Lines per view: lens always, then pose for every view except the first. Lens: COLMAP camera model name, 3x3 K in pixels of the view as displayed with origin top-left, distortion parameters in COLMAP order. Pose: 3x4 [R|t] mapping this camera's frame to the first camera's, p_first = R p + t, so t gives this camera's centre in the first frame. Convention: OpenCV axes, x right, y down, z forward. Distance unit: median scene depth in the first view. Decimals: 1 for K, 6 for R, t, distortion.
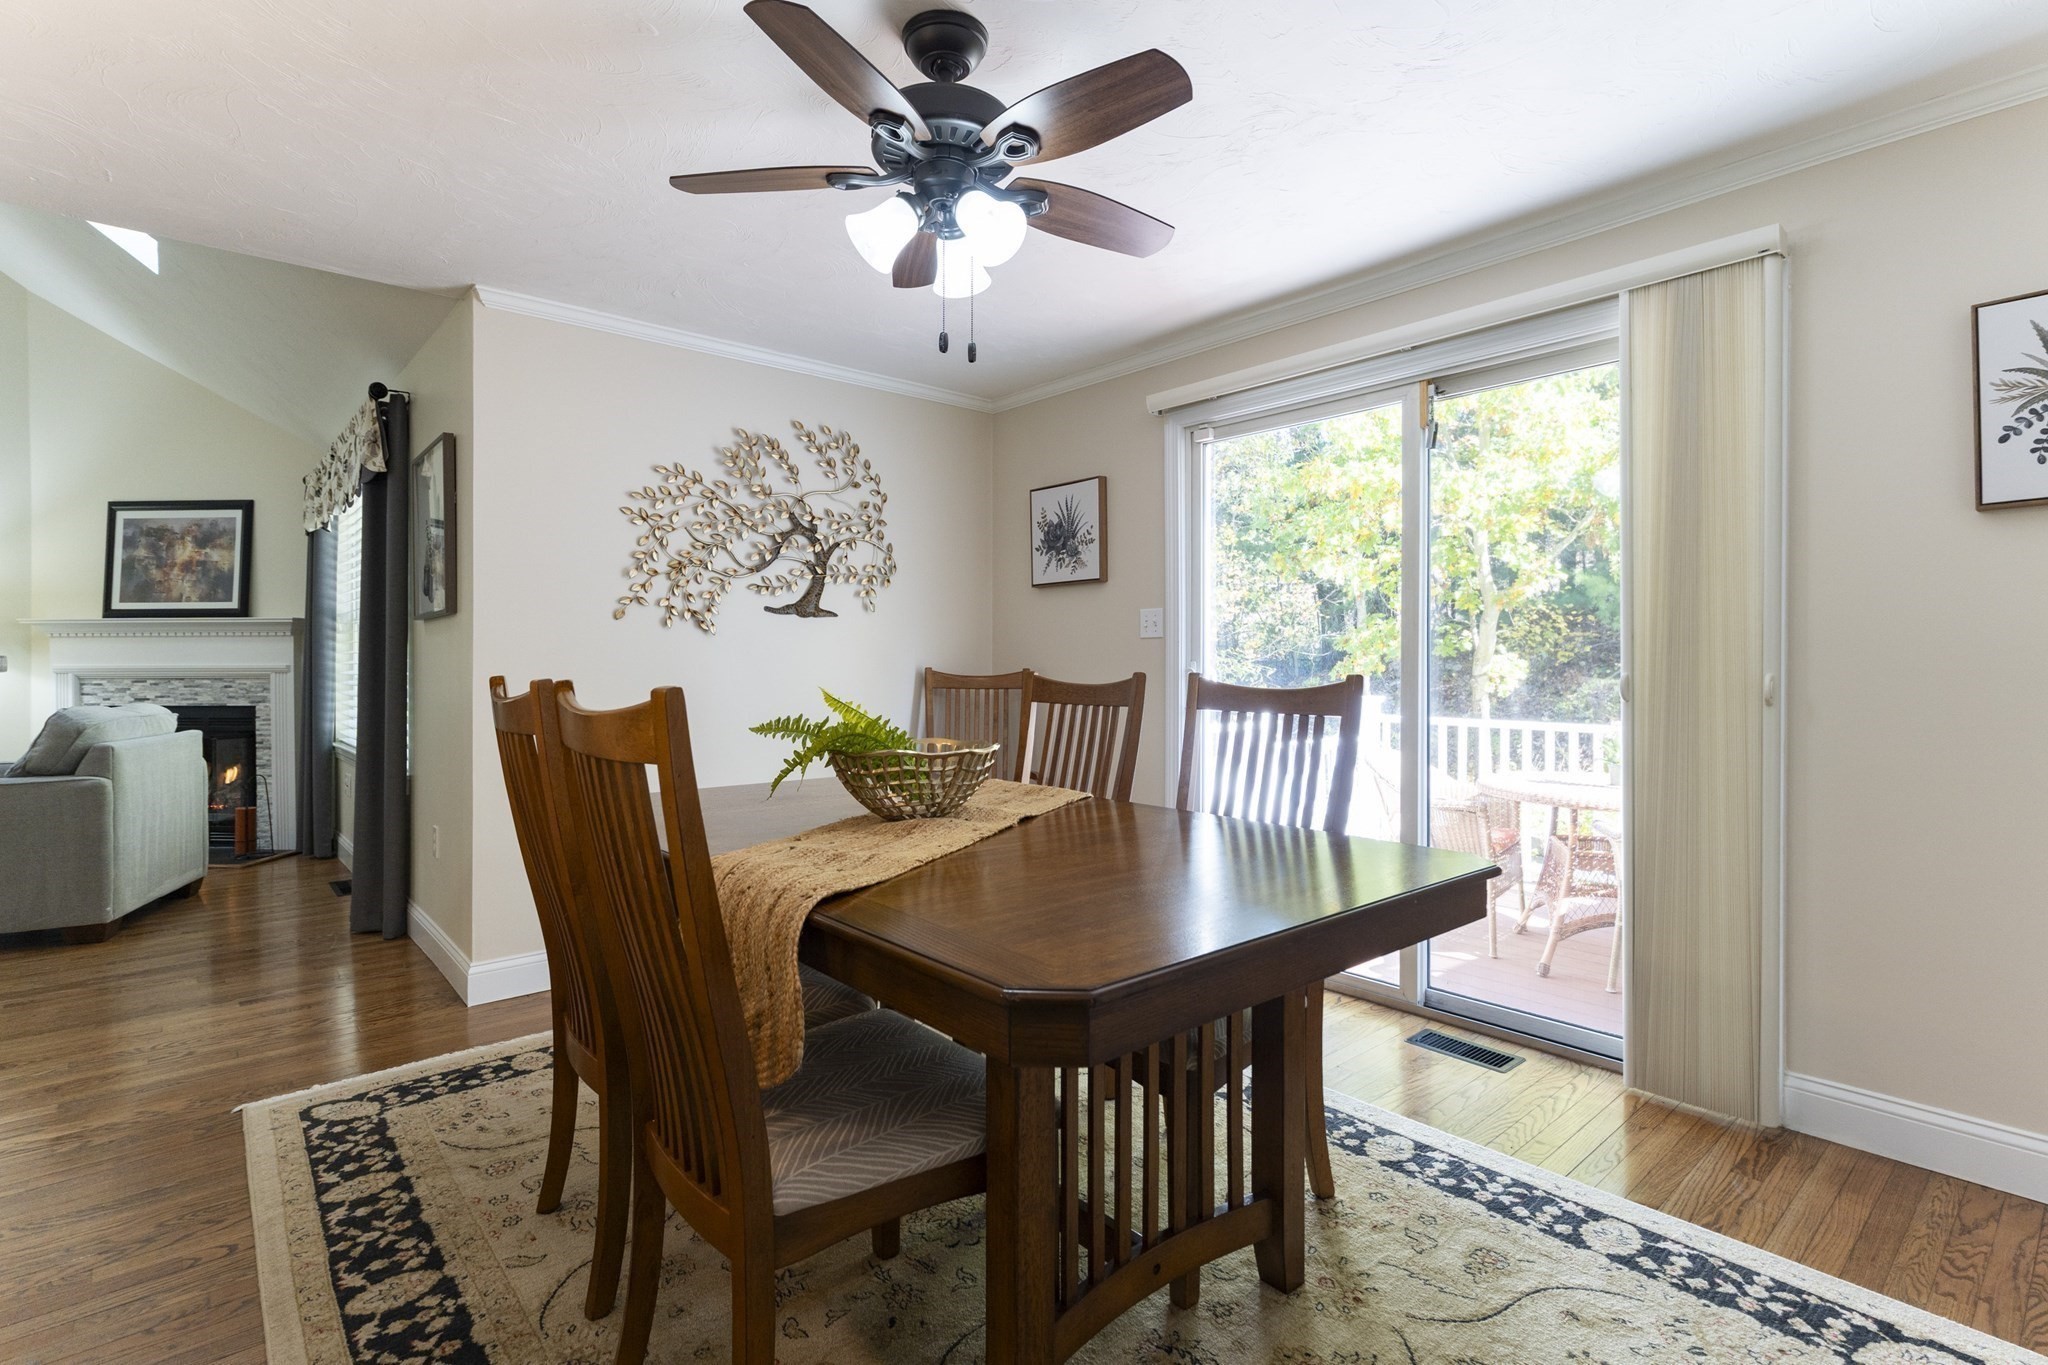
lens RADIAL K [[990.2, 0, 1024.9], [0, 990.2, 659.7], [0, 0, 1]] dist [0.003933, 0.001062]
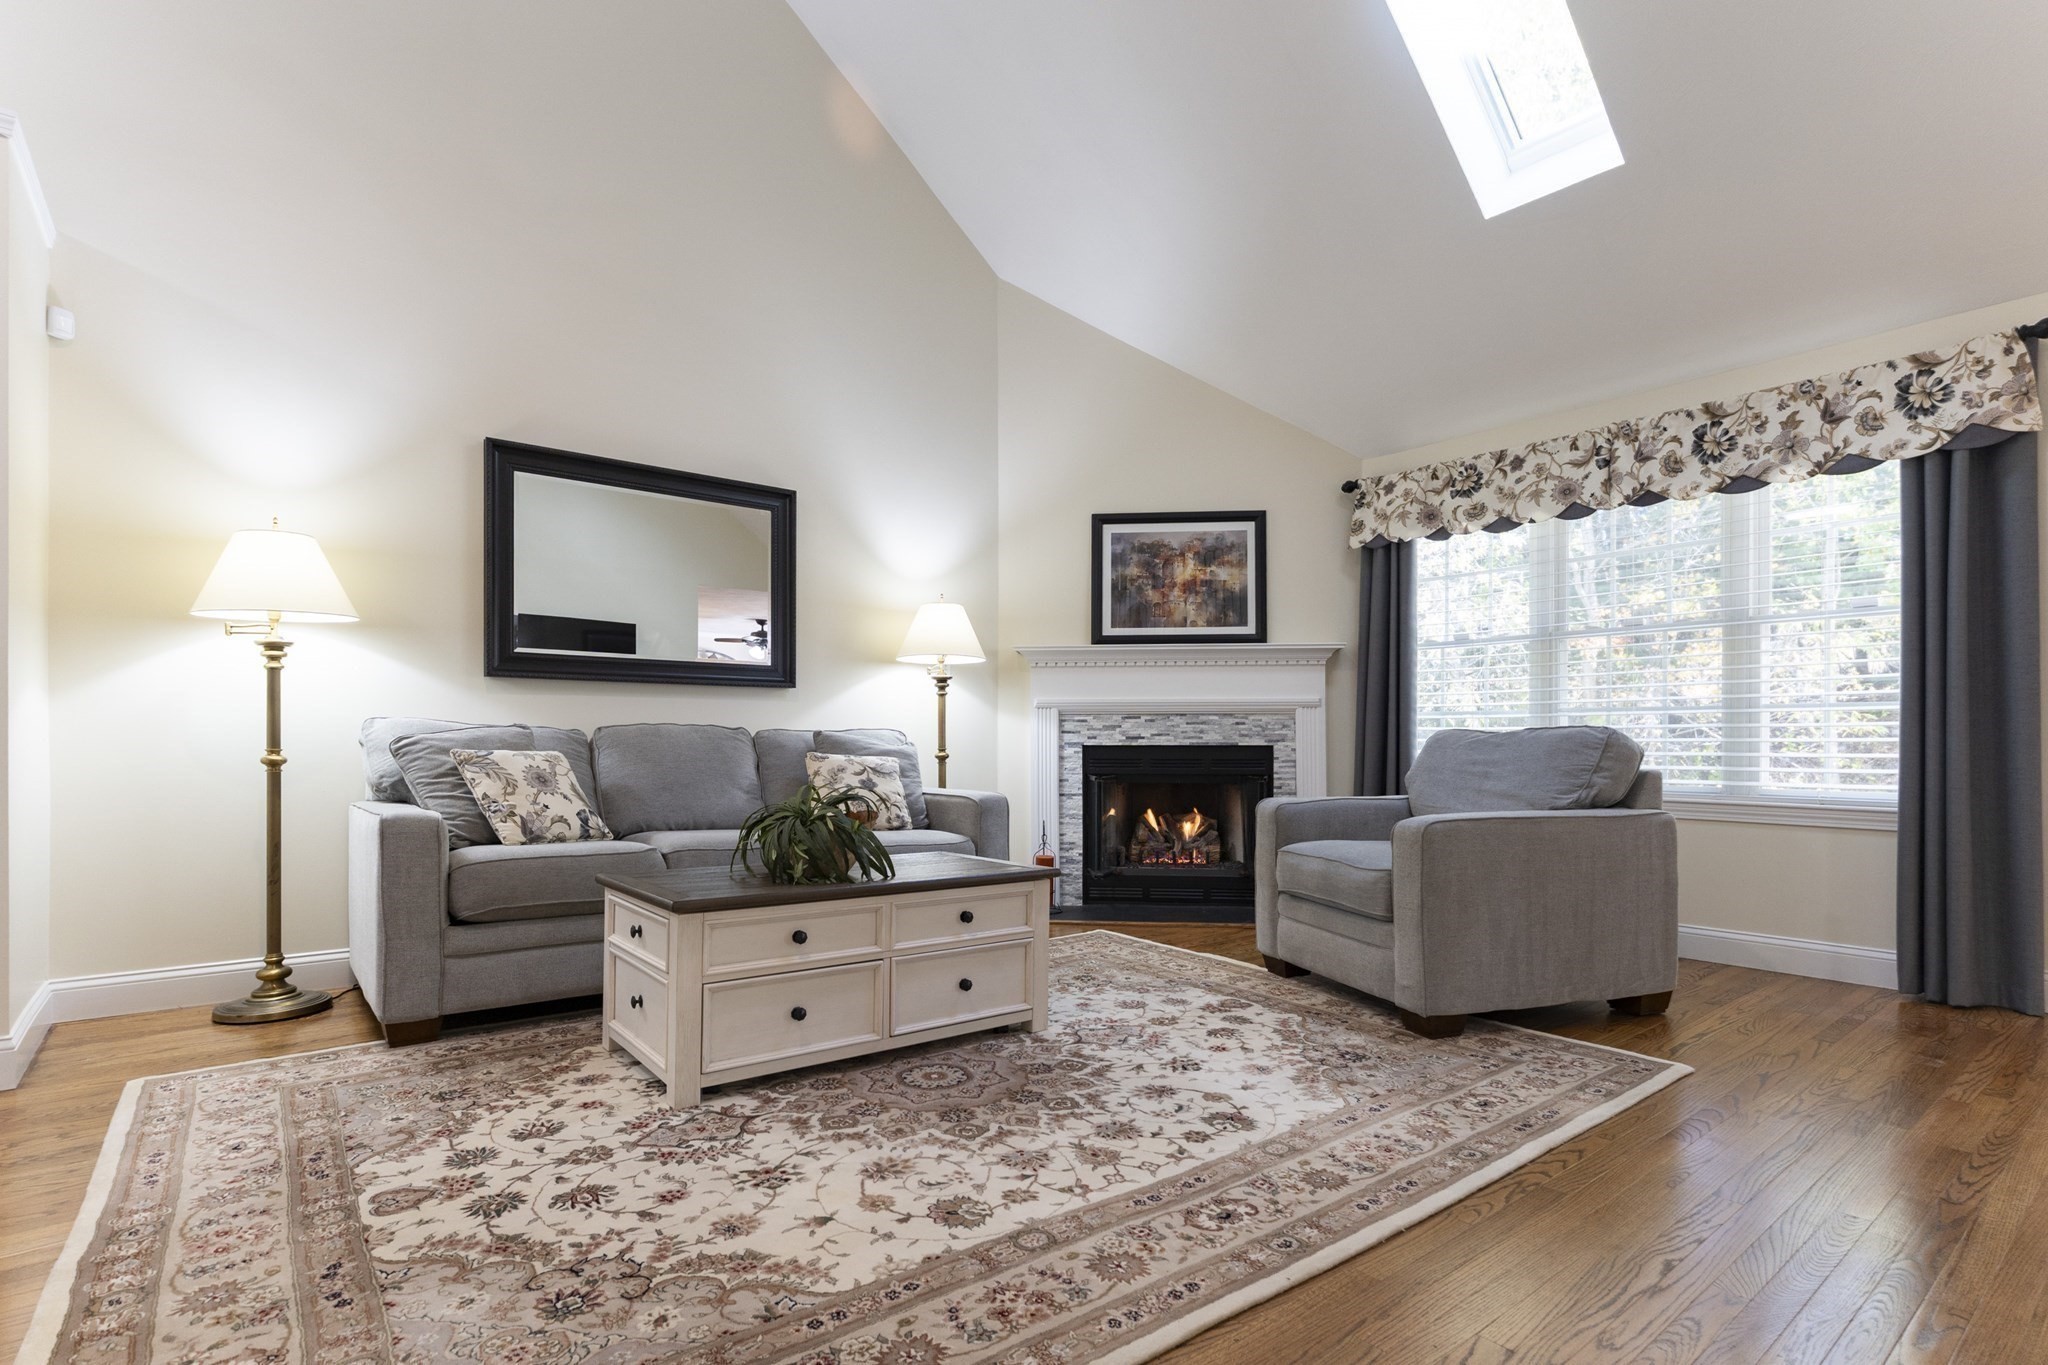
lens RADIAL K [[1002.0, 0, 1039.4], [0, 1002.0, 739.6], [0, 0, 1]] dist [-0.000996, -0.000306]
pose [[0.999110, 0.004186, -0.041969, -1.371361], [-0.004134, 0.999991, 0.001315, 0.059680], [0.041974, -0.001141, 0.999118, 0.157688]]
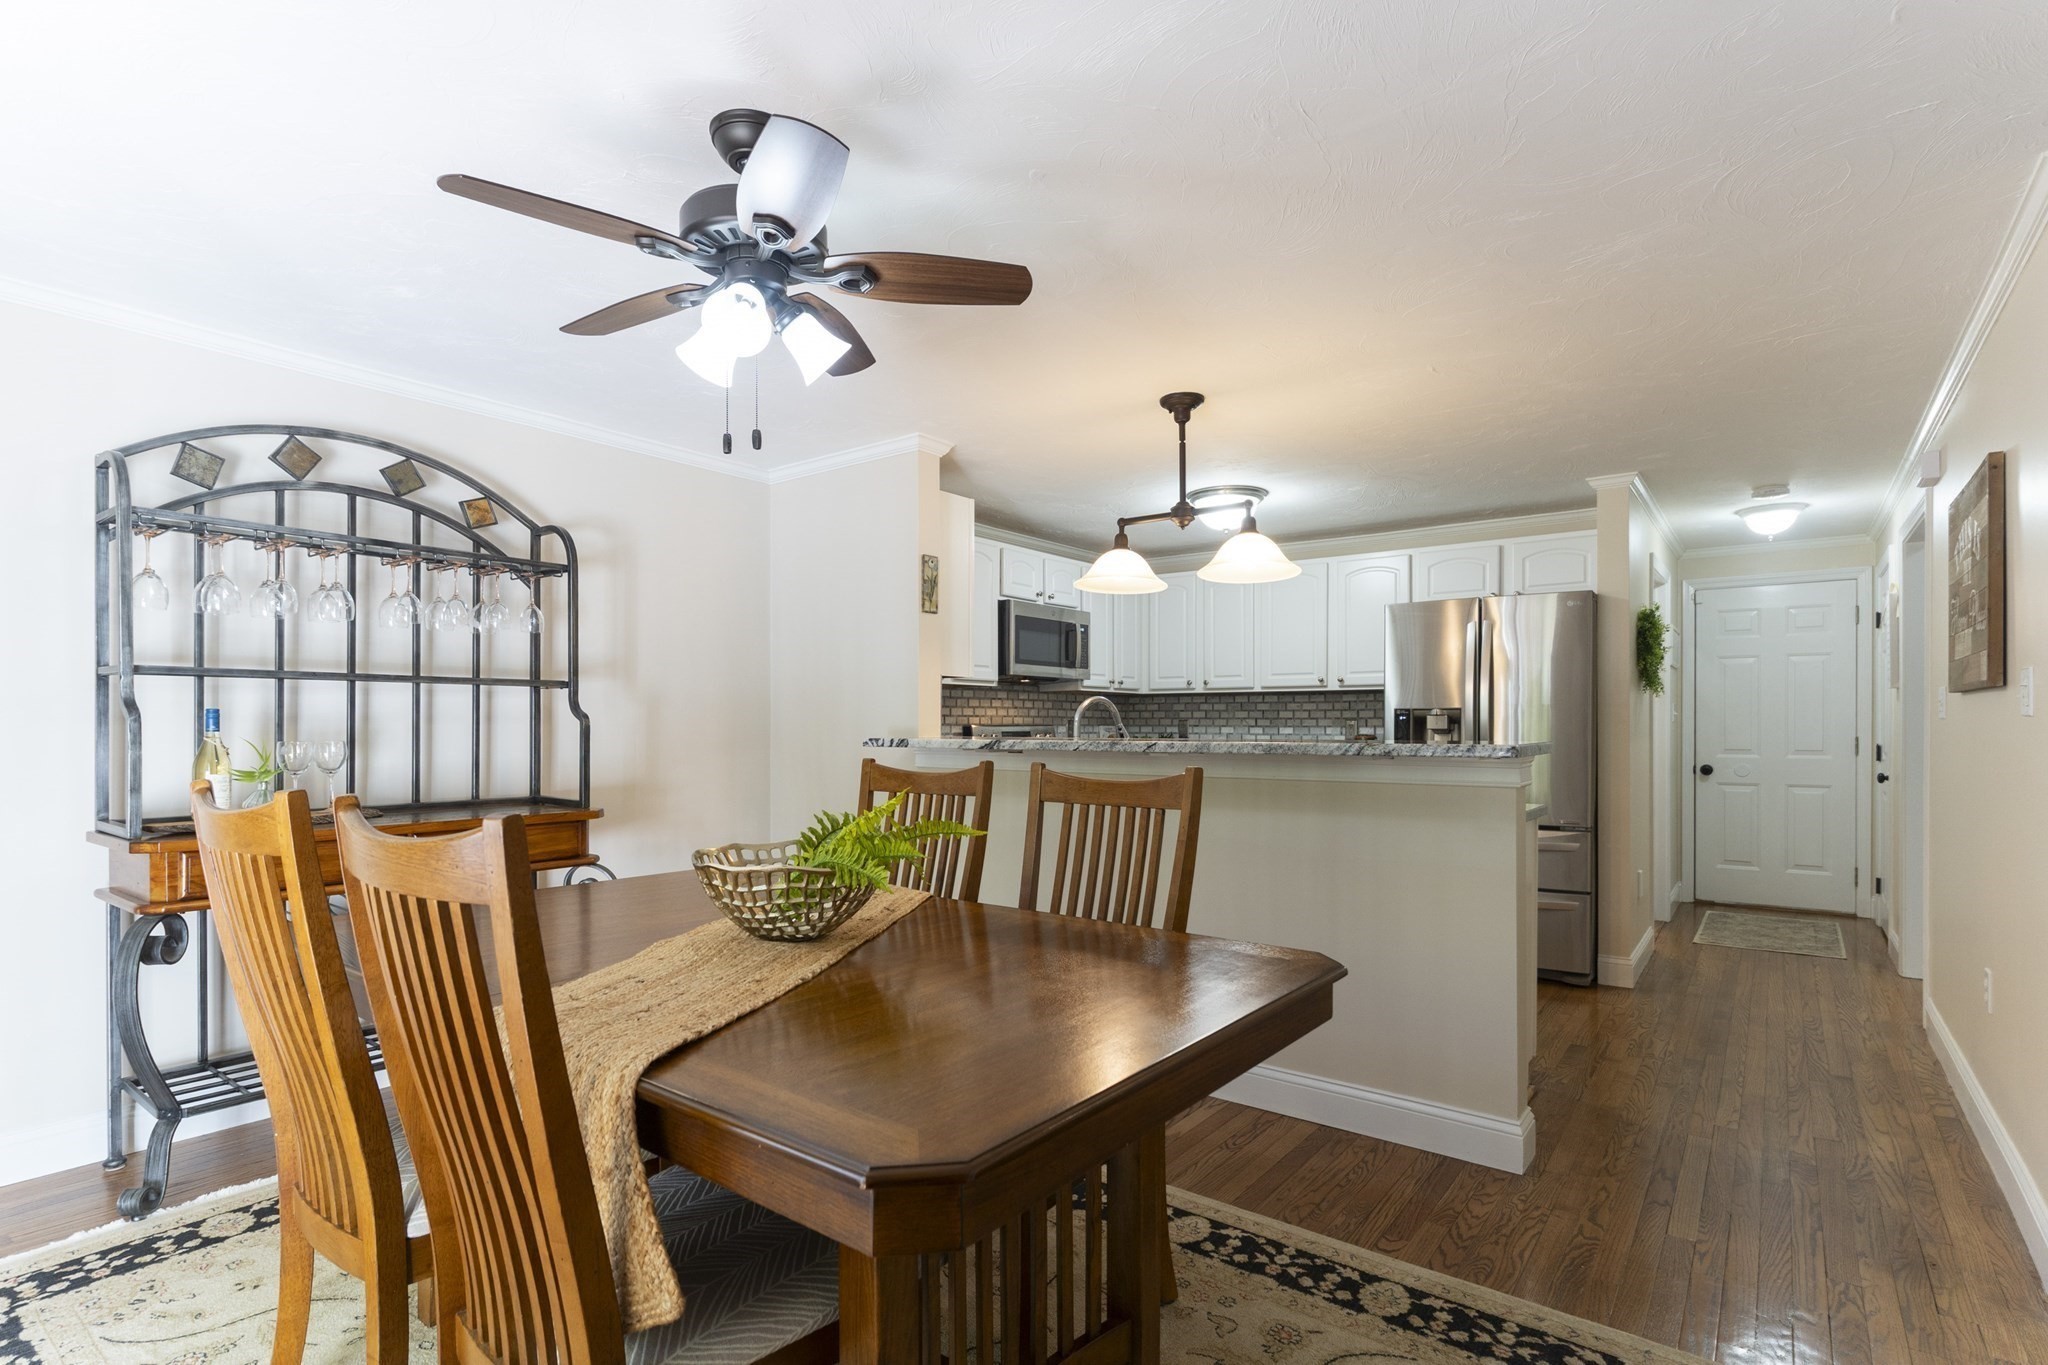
lens RADIAL K [[1002.0, 0, 1039.4], [0, 1002.0, 739.6], [0, 0, 1]] dist [-0.000996, -0.000306]
pose [[-0.980209, 0.000120, -0.197968, -0.074582], [-0.000038, 1.000000, 0.000794, -0.006267], [0.197968, 0.000785, -0.980208, 0.958481]]
